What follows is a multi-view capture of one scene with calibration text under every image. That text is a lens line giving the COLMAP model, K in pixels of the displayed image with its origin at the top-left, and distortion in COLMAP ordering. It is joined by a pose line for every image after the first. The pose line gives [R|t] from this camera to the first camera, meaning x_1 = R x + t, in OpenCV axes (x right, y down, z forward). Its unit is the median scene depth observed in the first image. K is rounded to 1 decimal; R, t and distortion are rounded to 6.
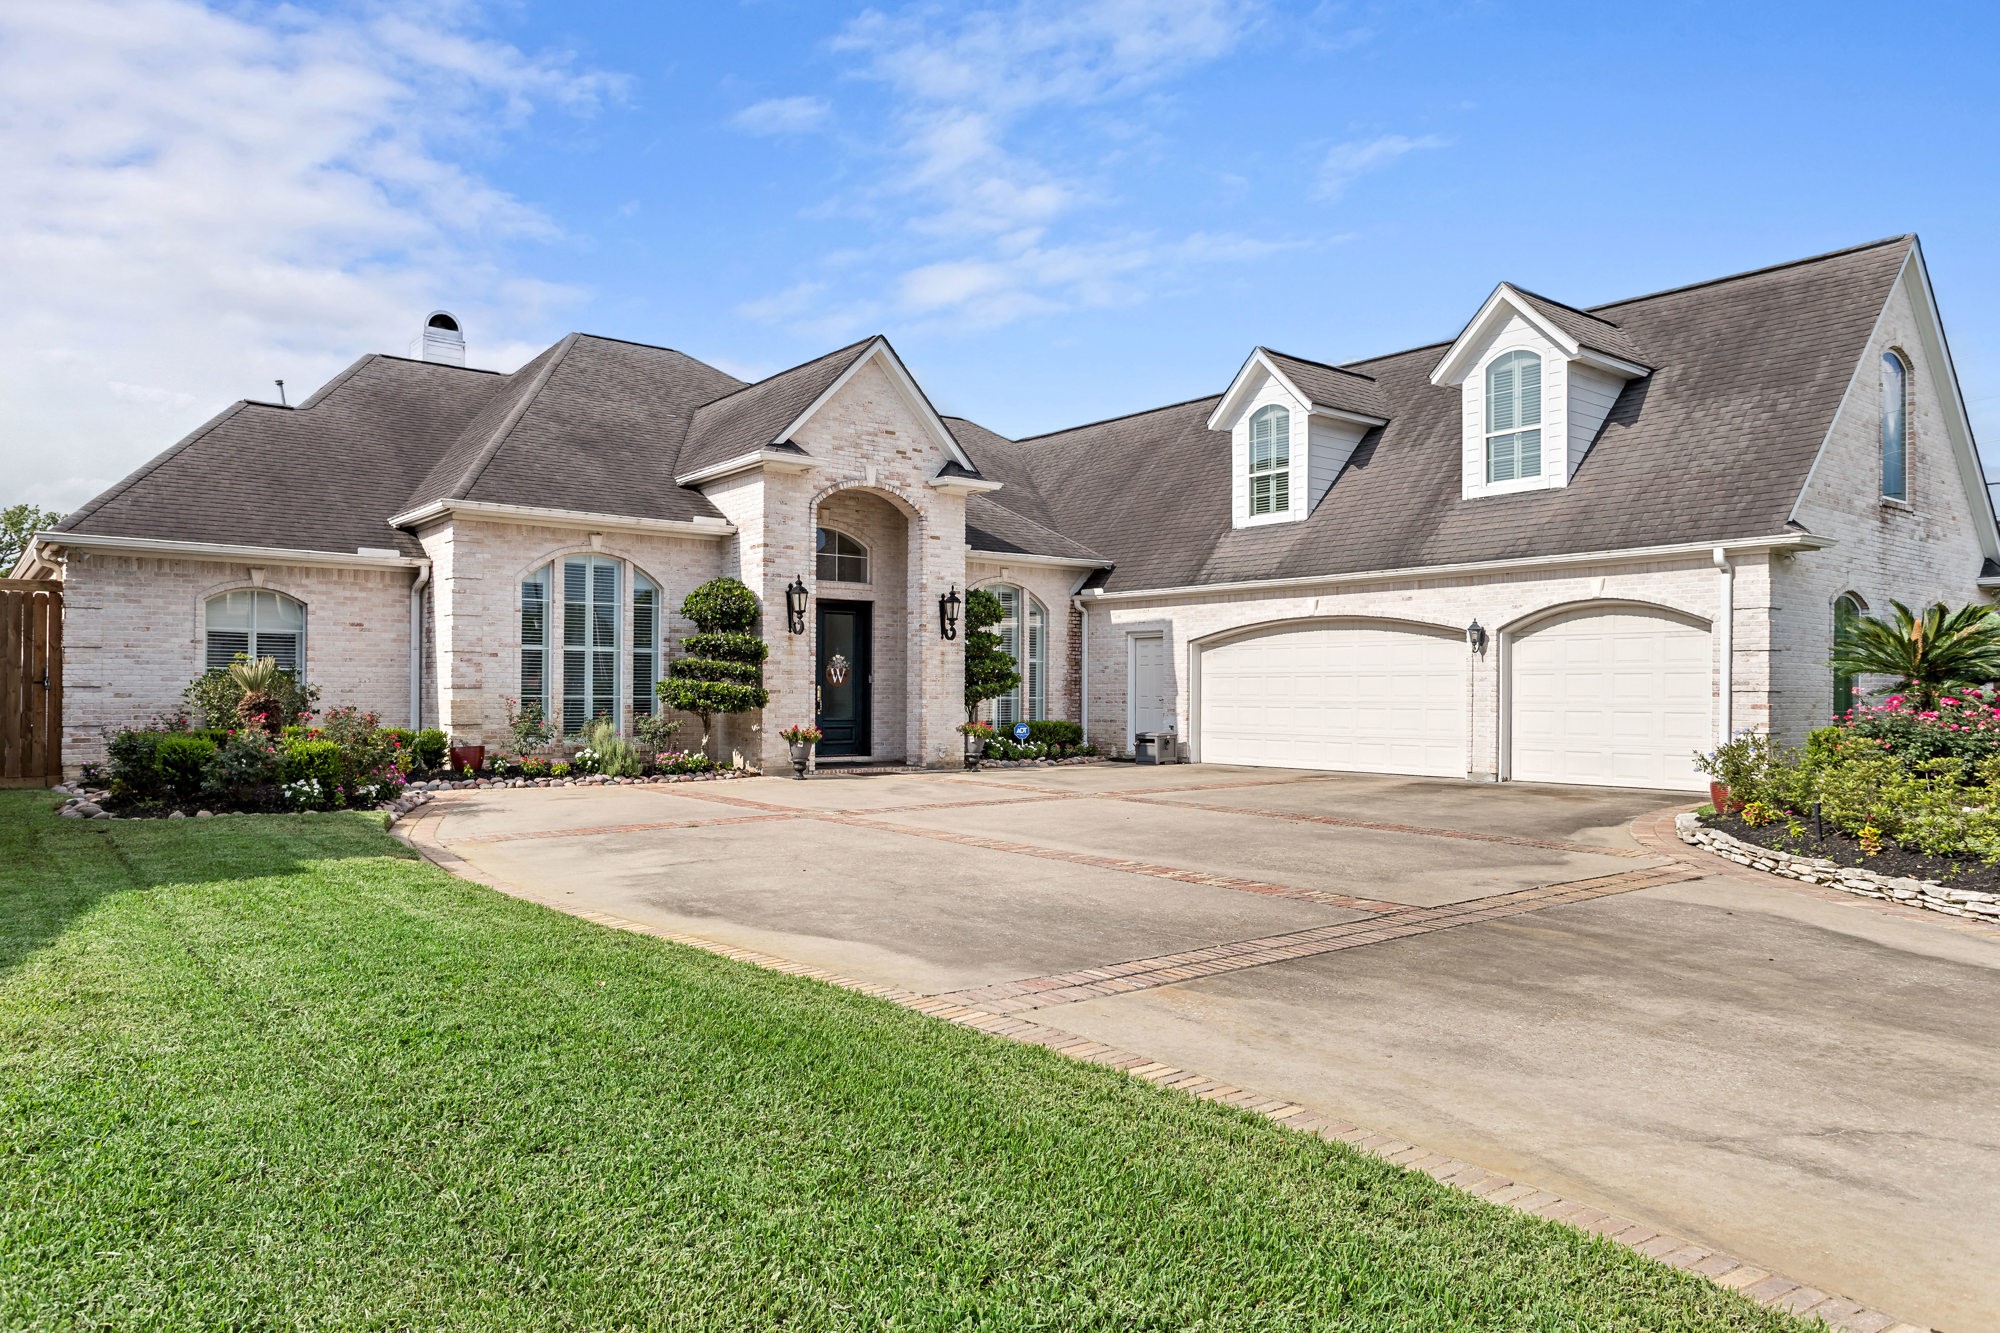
lens RADIAL K [[1353.7, 0, 995.6], [0, 1353.7, 697.5], [0, 0, 1]] dist [0.003476, 0.001925]
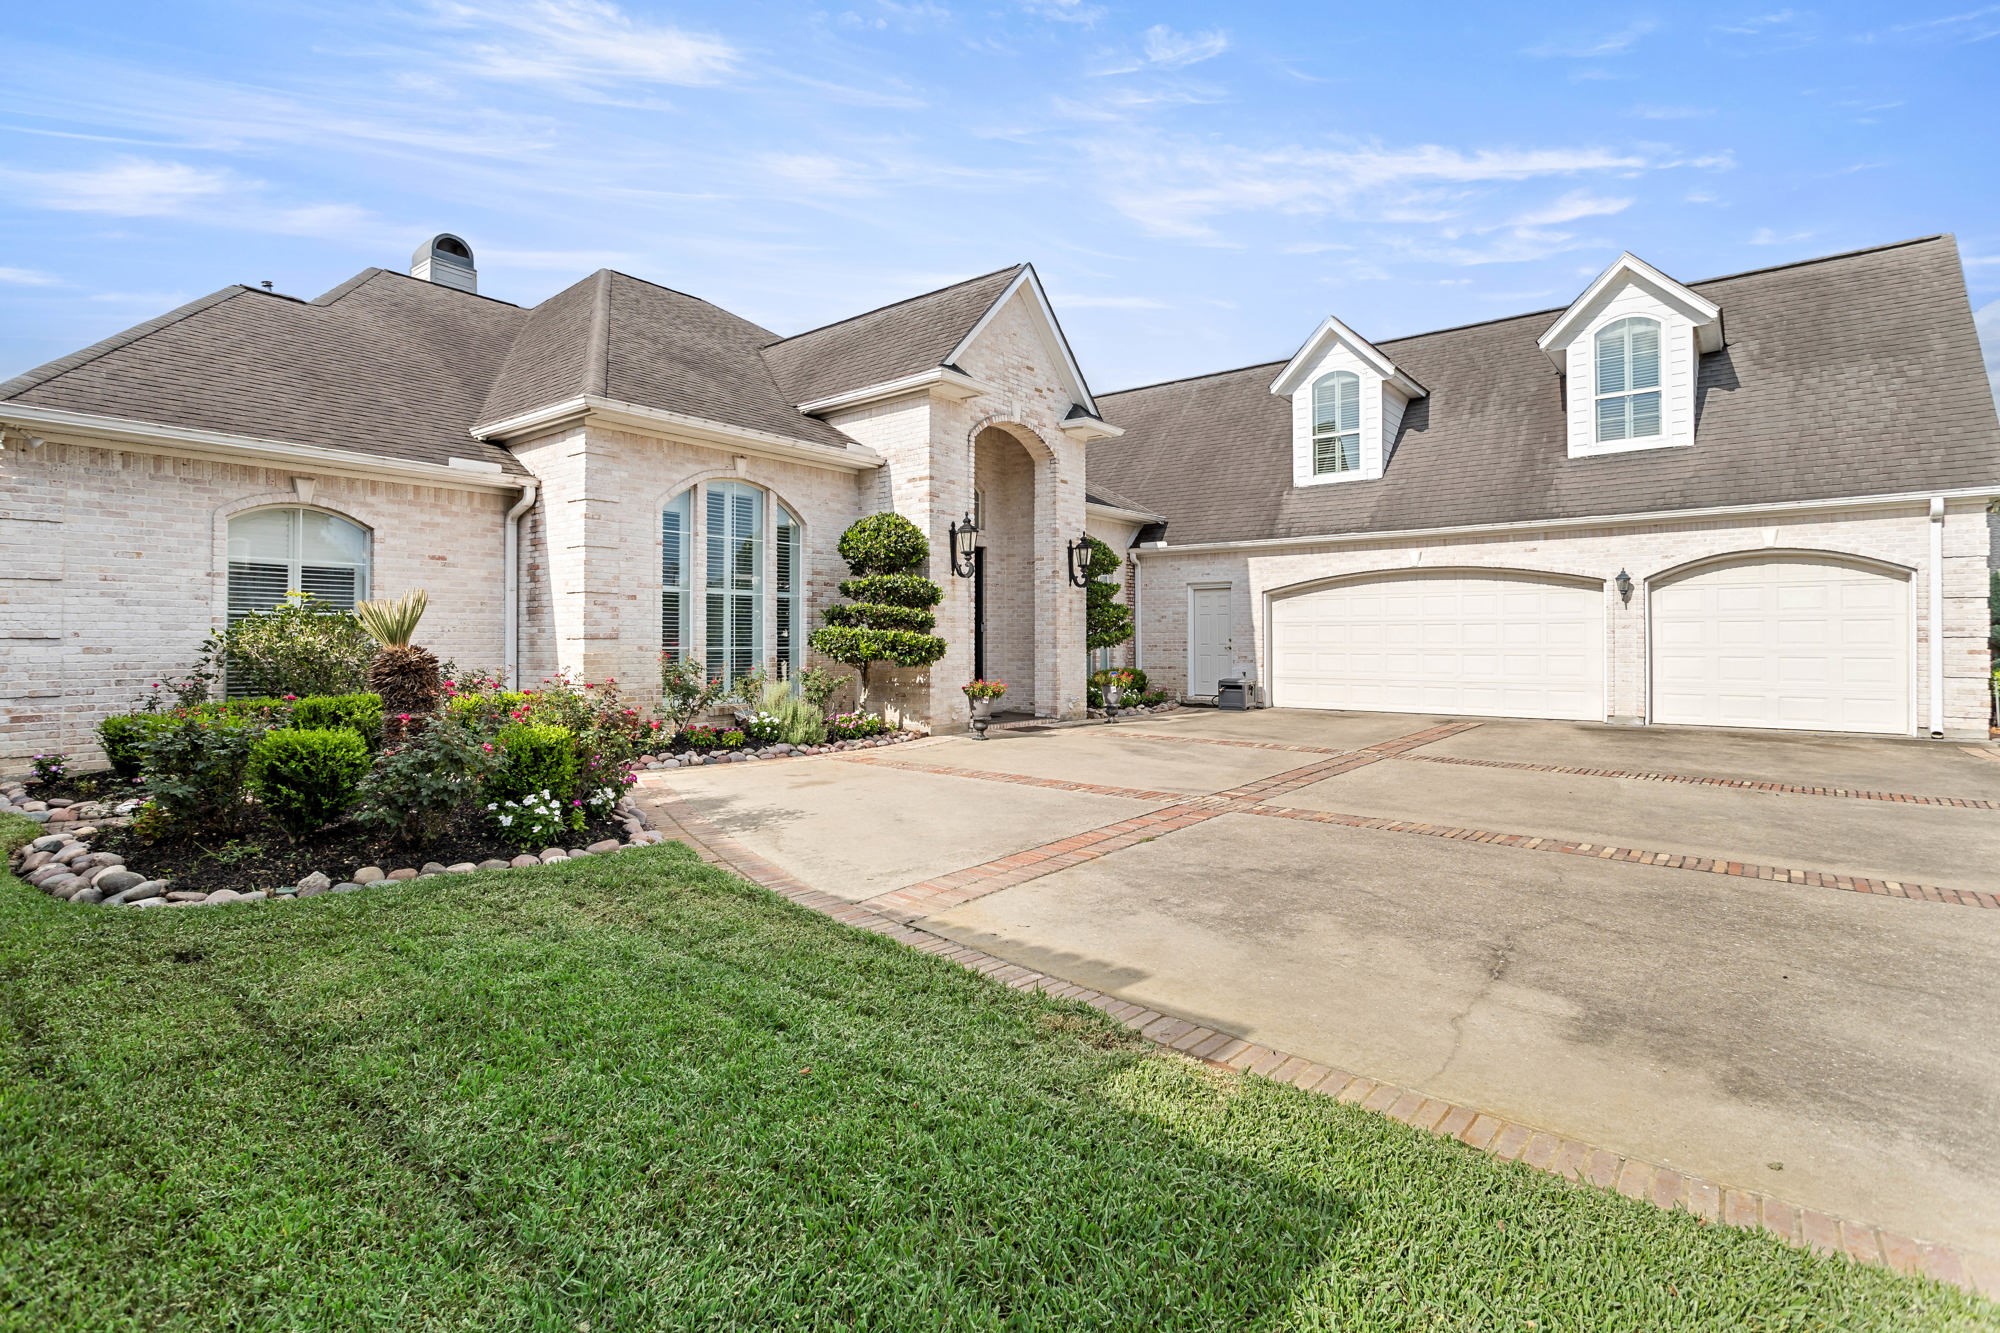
lens RADIAL K [[983.9, 0, 1001.1], [0, 983.9, 632.6], [0, 0, 1]] dist [0.012292, -0.000920]
pose [[0.974321, -0.002228, 0.225154, -0.274980], [0.004917, 0.999923, -0.011381, -0.002530], [-0.225111, 0.012196, 0.974257, 0.360563]]
